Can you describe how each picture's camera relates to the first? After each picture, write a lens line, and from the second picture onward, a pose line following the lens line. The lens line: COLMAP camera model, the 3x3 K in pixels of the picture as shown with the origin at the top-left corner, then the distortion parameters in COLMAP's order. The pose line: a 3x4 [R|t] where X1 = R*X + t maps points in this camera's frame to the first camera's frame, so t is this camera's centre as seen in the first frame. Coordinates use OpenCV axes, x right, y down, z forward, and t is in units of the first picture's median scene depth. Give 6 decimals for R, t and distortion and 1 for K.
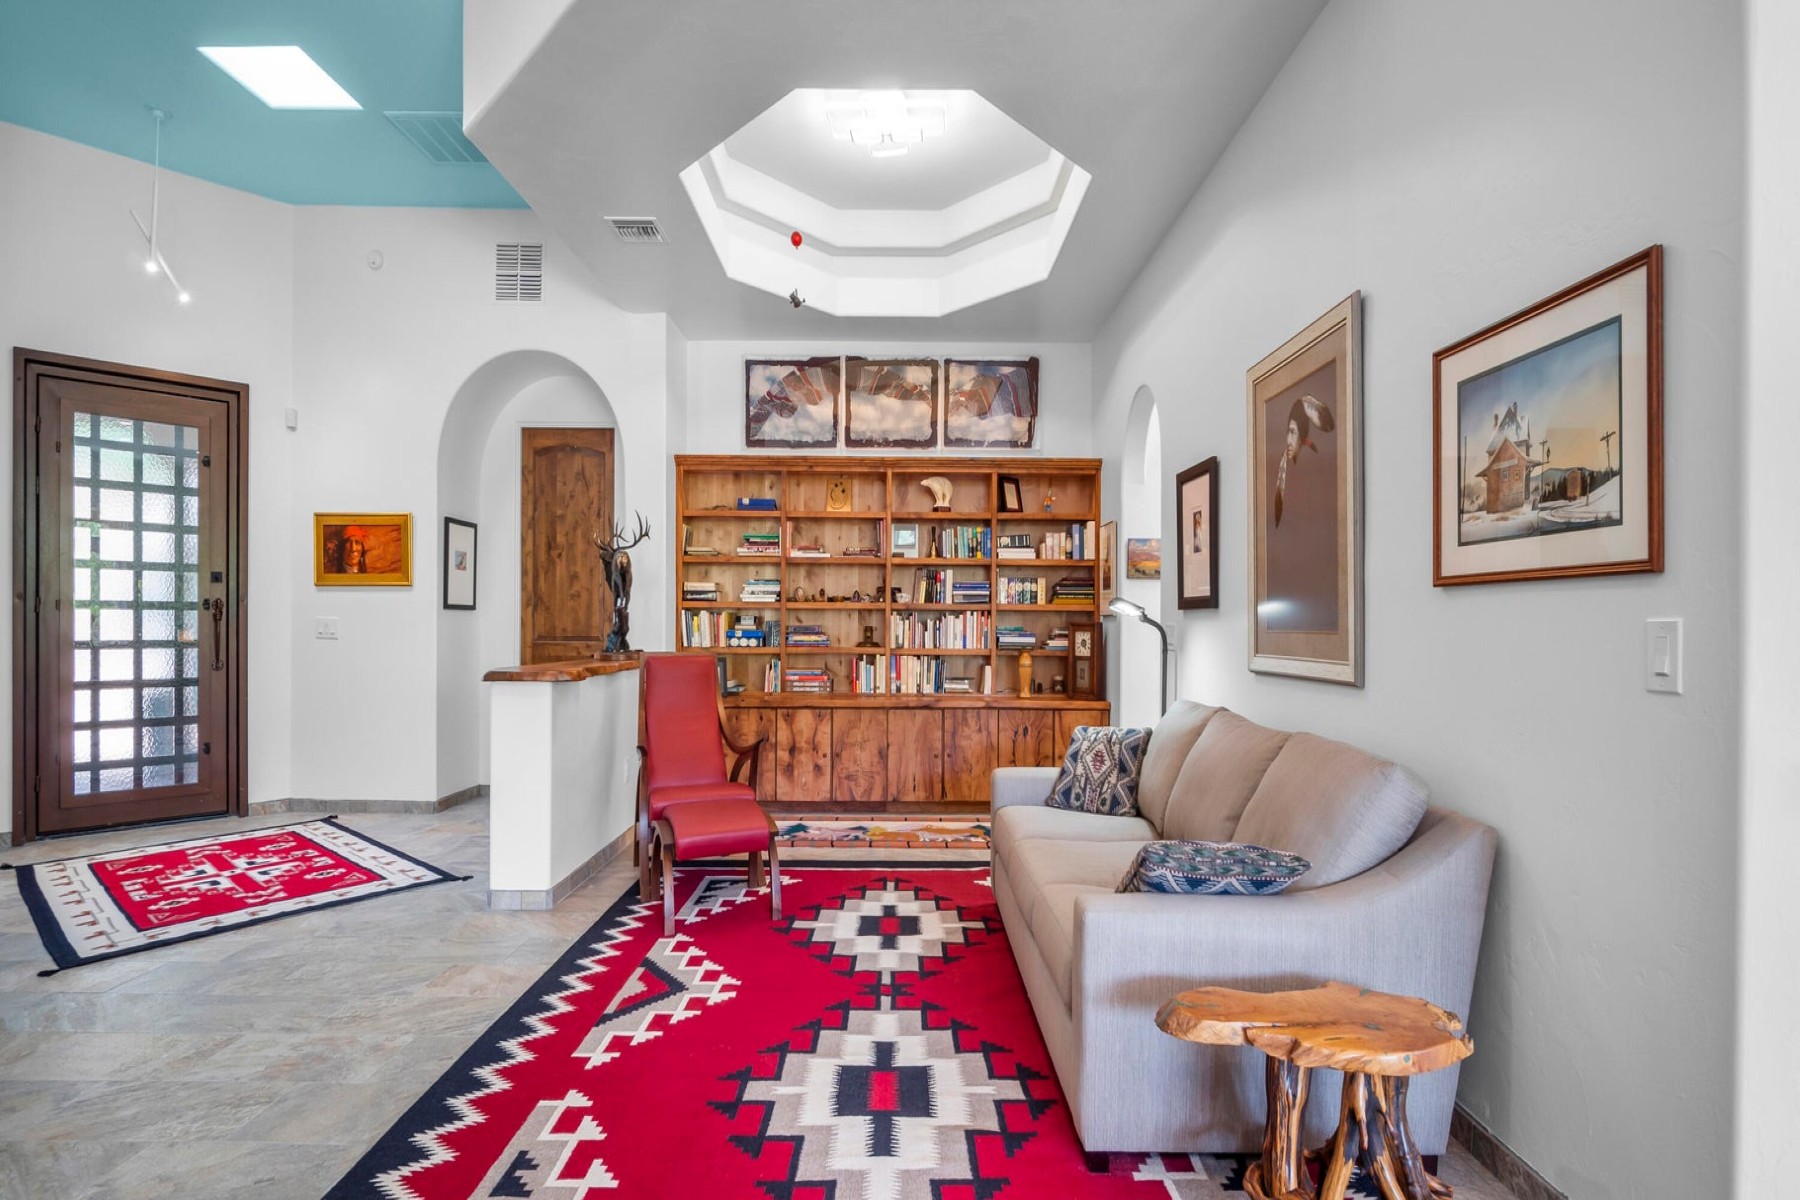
lens RADIAL K [[828.0, 0, 898.6], [0, 828.0, 625.9], [0, 0, 1]] dist [-0.003242, -0.001041]
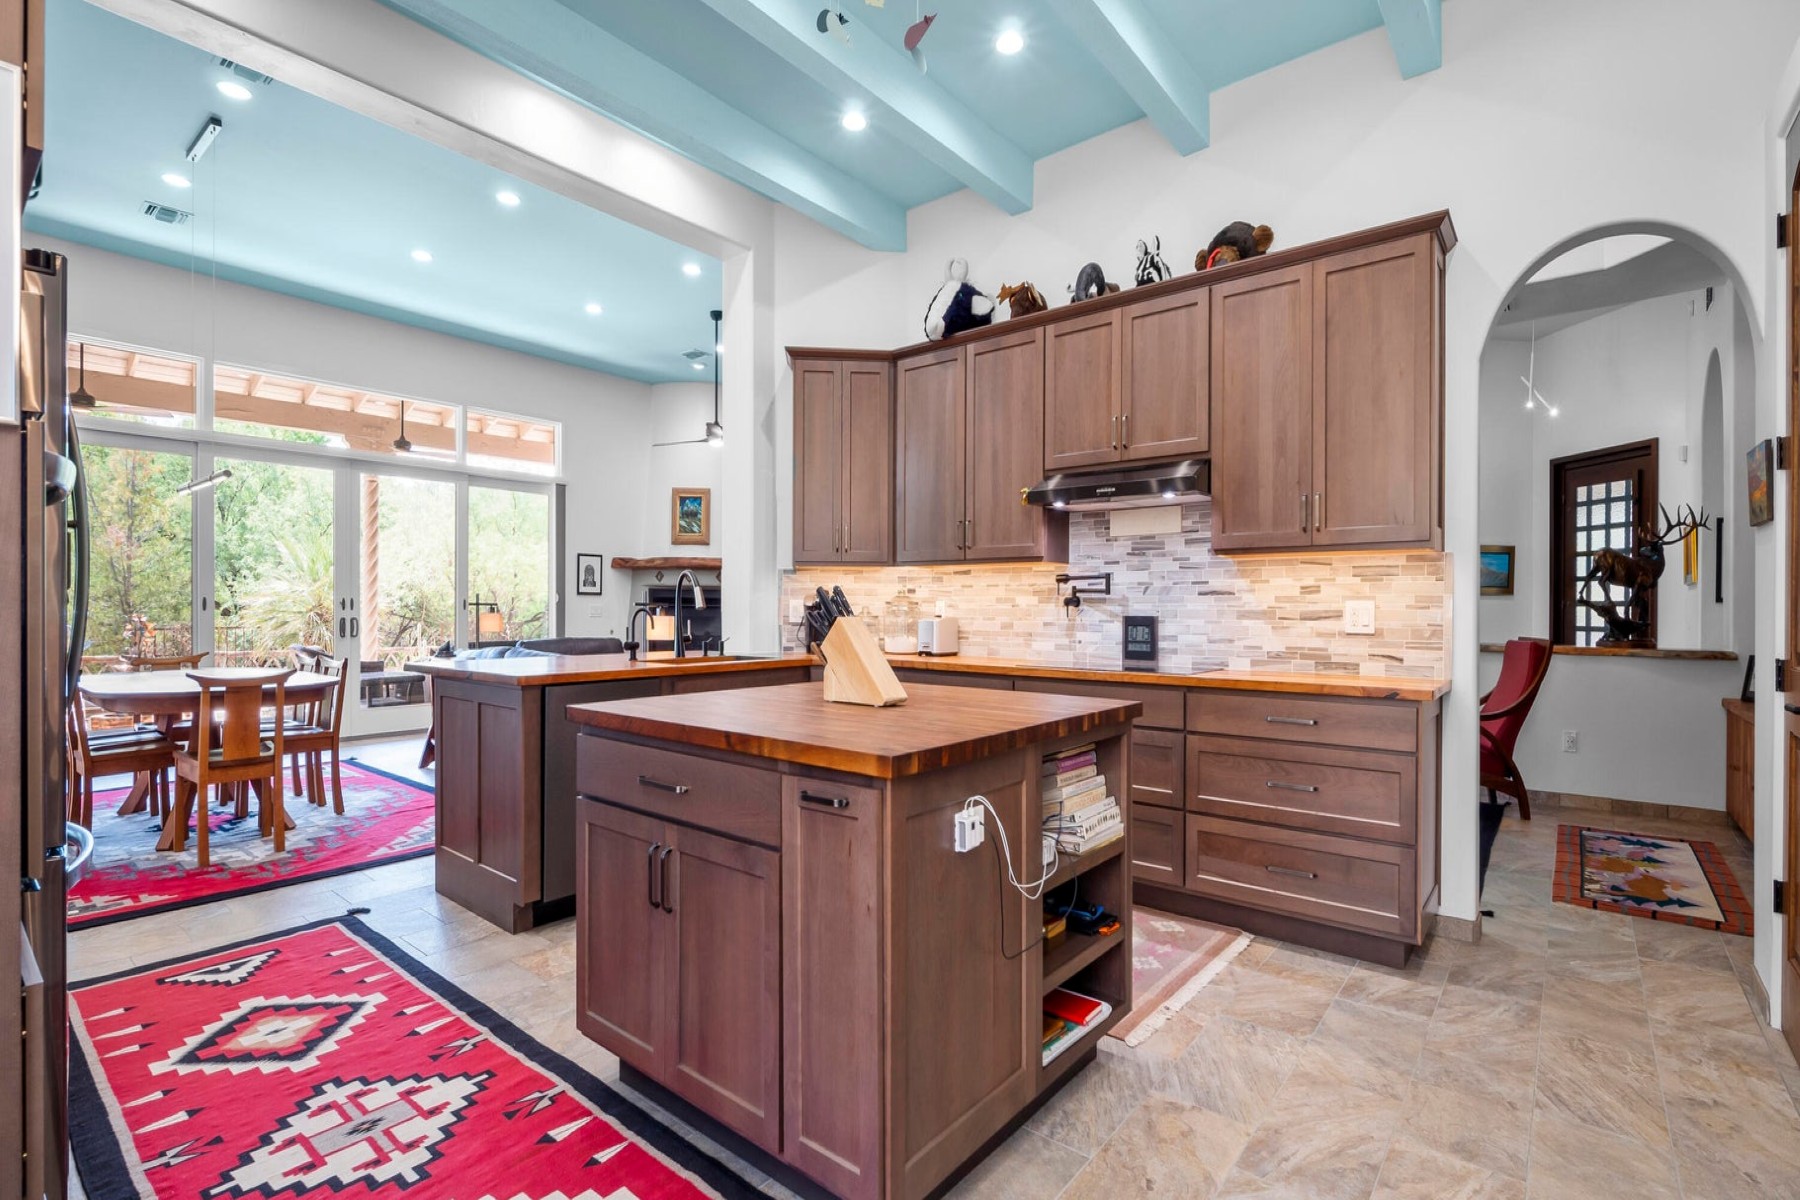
lens RADIAL K [[821.0, 0, 894.8], [0, 821.0, 611.3], [0, 0, 1]] dist [-0.004497, -0.000181]
pose [[-0.637765, -0.007134, -0.770198, 1.062003], [-0.012439, 0.999922, 0.001038, 0.003641], [0.770131, 0.010243, -0.637804, 0.931493]]
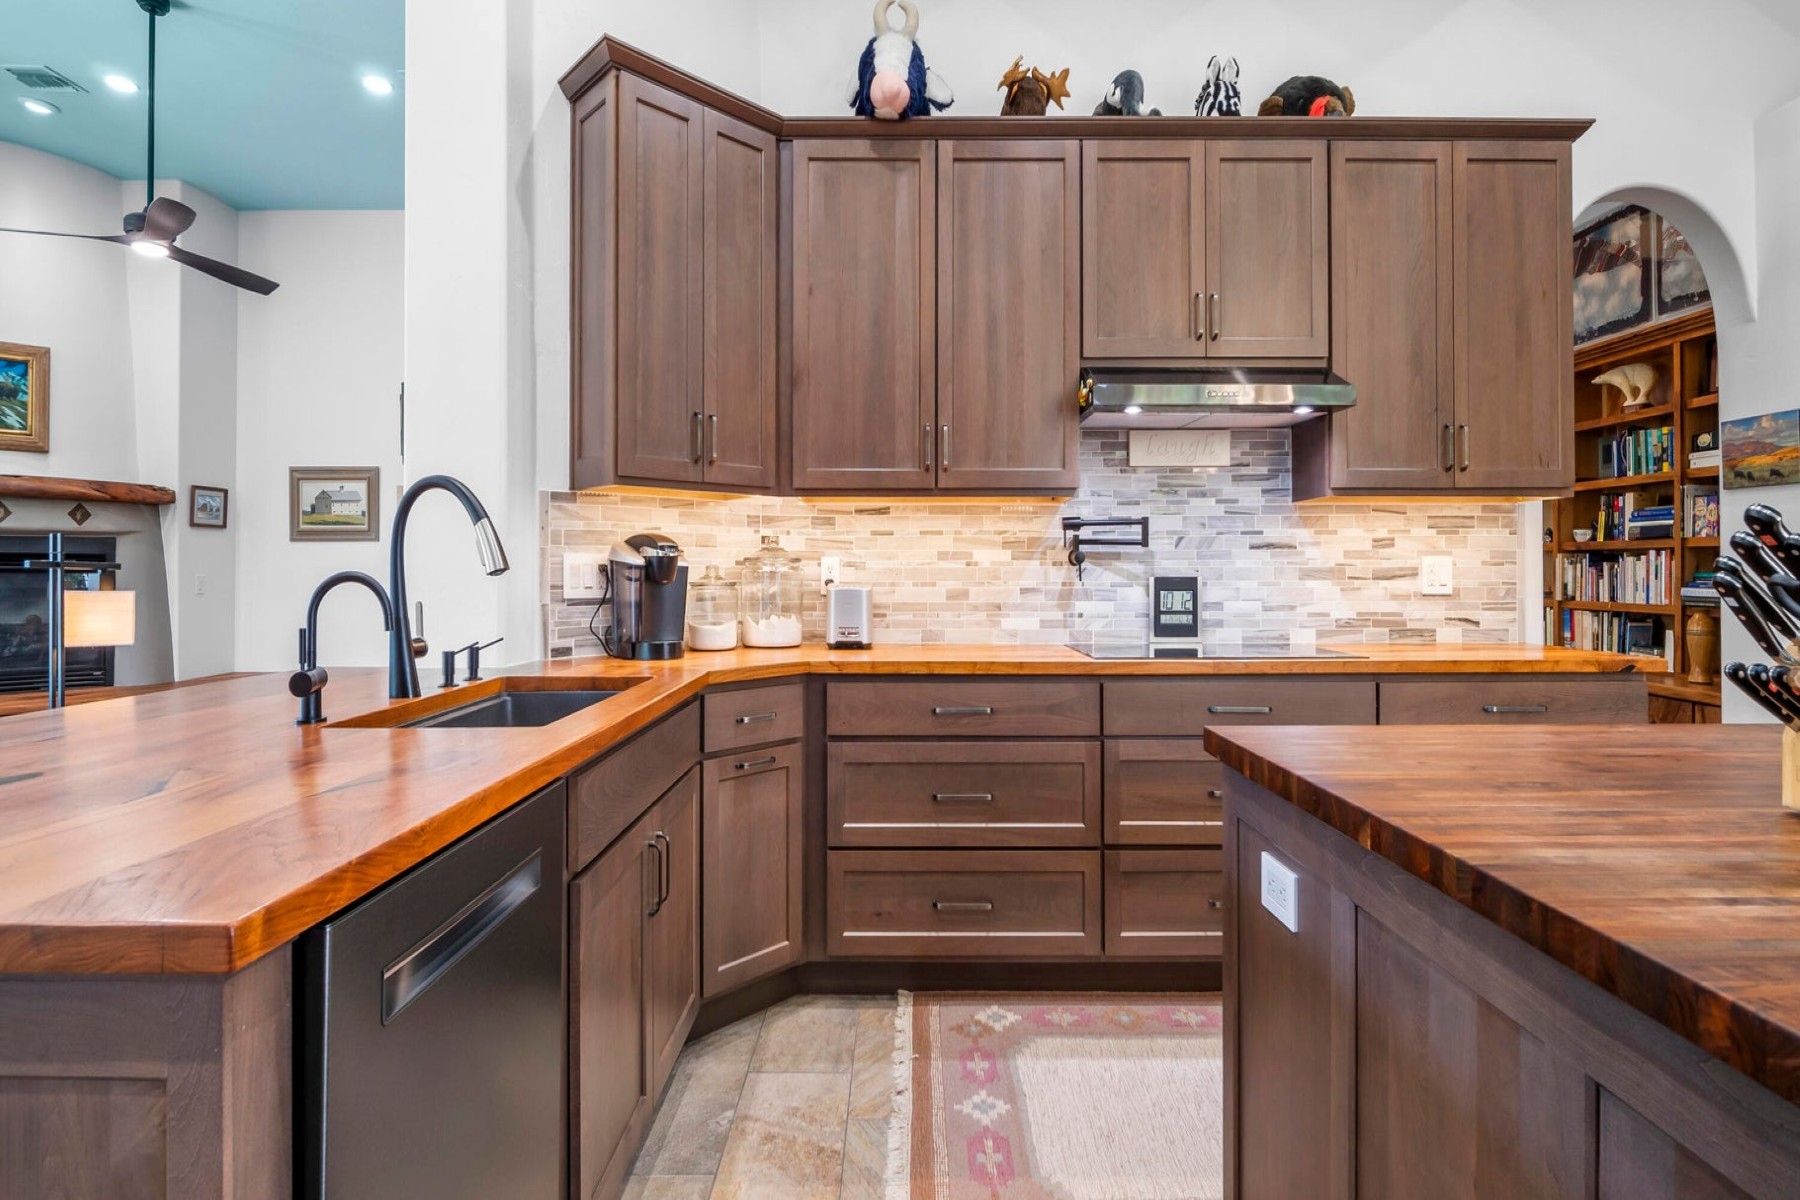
lens RADIAL K [[838.5, 0, 901.2], [0, 838.5, 566.6], [0, 0, 1]] dist [-0.005841, -0.001088]
pose [[0.001750, -0.010519, -0.999943, 0.892796], [-0.001828, 0.999943, -0.010522, 0.005156], [0.999997, 0.001846, 0.001731, 0.421315]]
